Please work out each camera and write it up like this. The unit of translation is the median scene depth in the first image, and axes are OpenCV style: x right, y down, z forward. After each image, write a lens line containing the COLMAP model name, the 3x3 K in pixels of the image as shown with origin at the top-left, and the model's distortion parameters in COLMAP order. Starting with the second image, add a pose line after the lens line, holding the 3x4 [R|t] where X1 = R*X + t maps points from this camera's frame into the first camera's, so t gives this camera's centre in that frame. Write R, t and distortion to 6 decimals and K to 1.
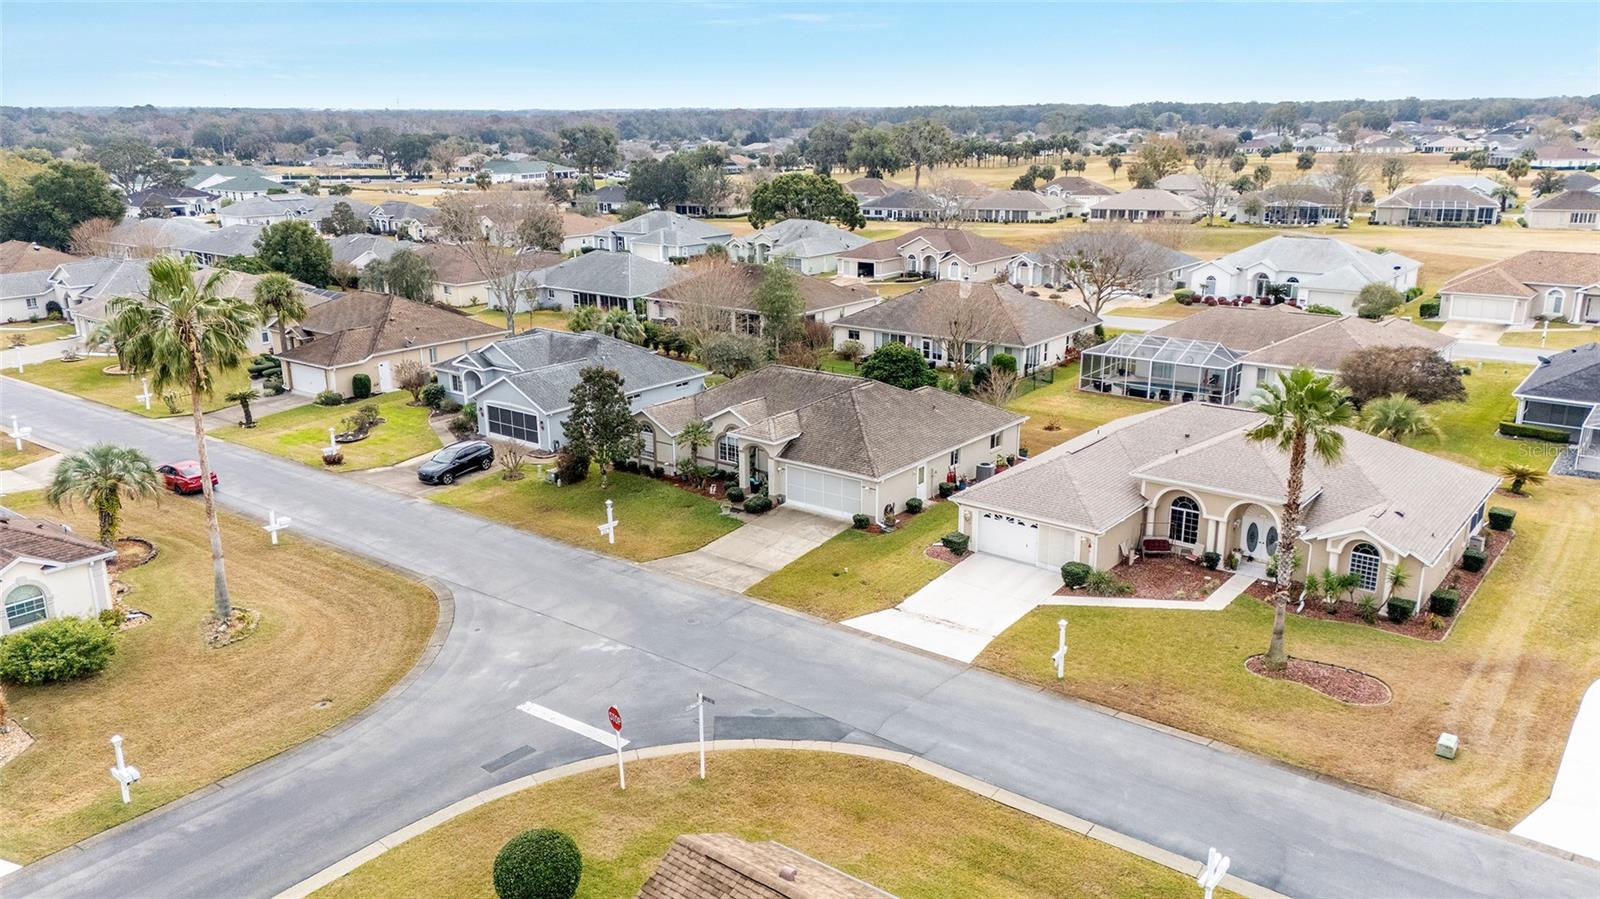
lens RADIAL K [[1173.7, 0, 791.8], [0, 1173.7, 451.8], [0, 0, 1]] dist [0.072709, -0.017035]
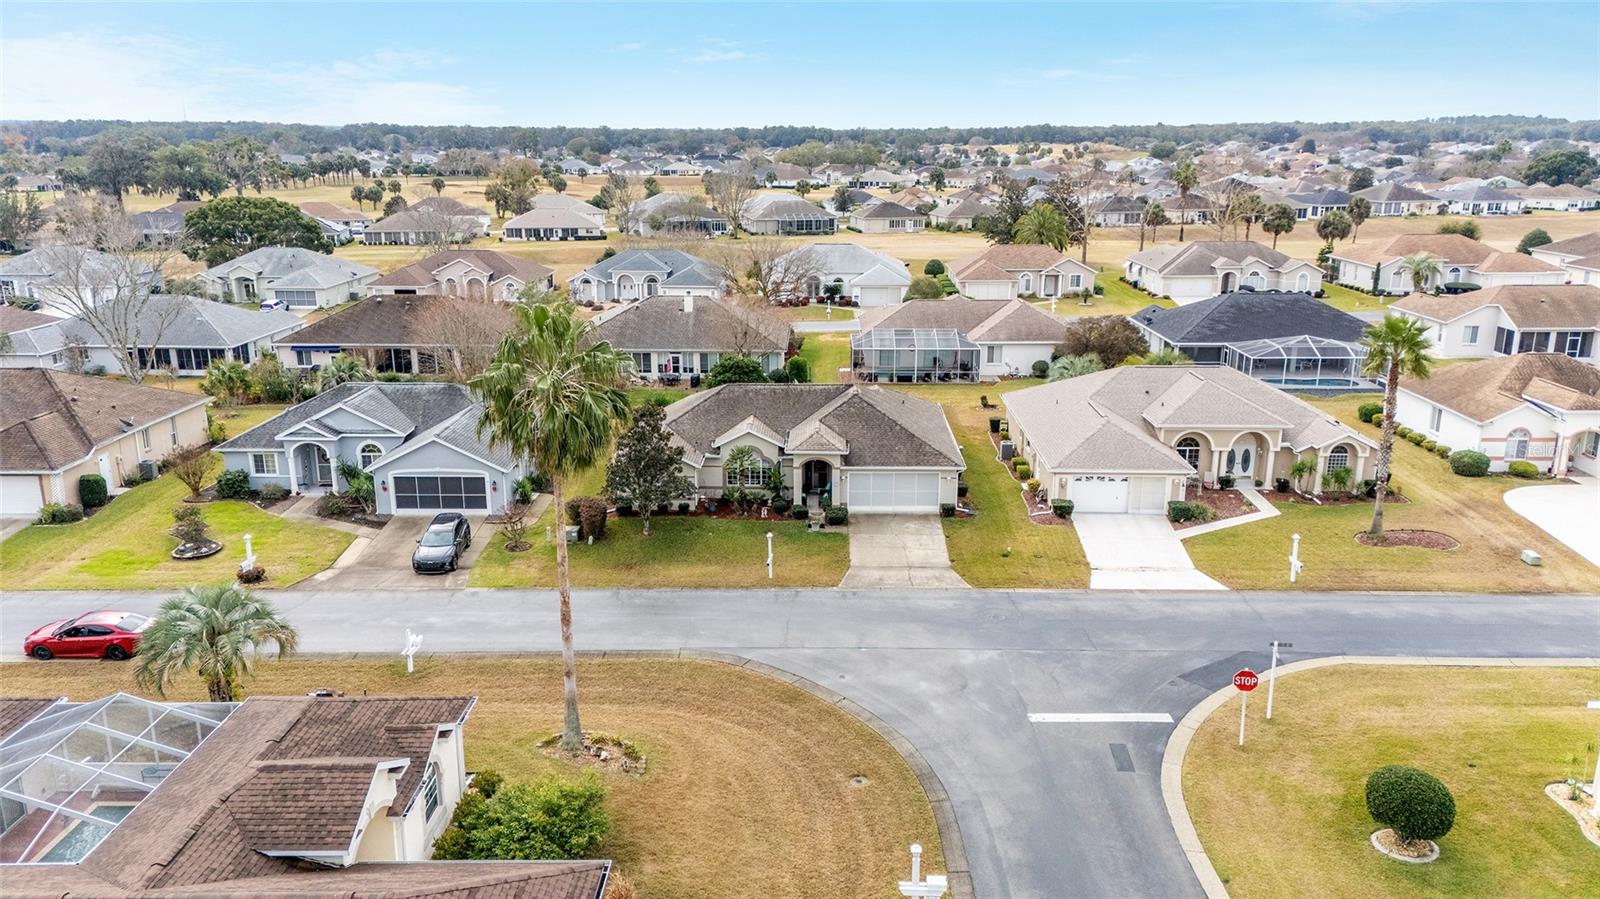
lens RADIAL K [[1173.7, 0, 792.8], [0, 1173.7, 447.9], [0, 0, 1]] dist [0.072709, -0.017035]
pose [[0.799050, -0.148835, 0.582552, -0.622159], [0.160608, 0.986508, 0.031745, -0.049352], [-0.579417, 0.068197, 0.812173, 0.194106]]
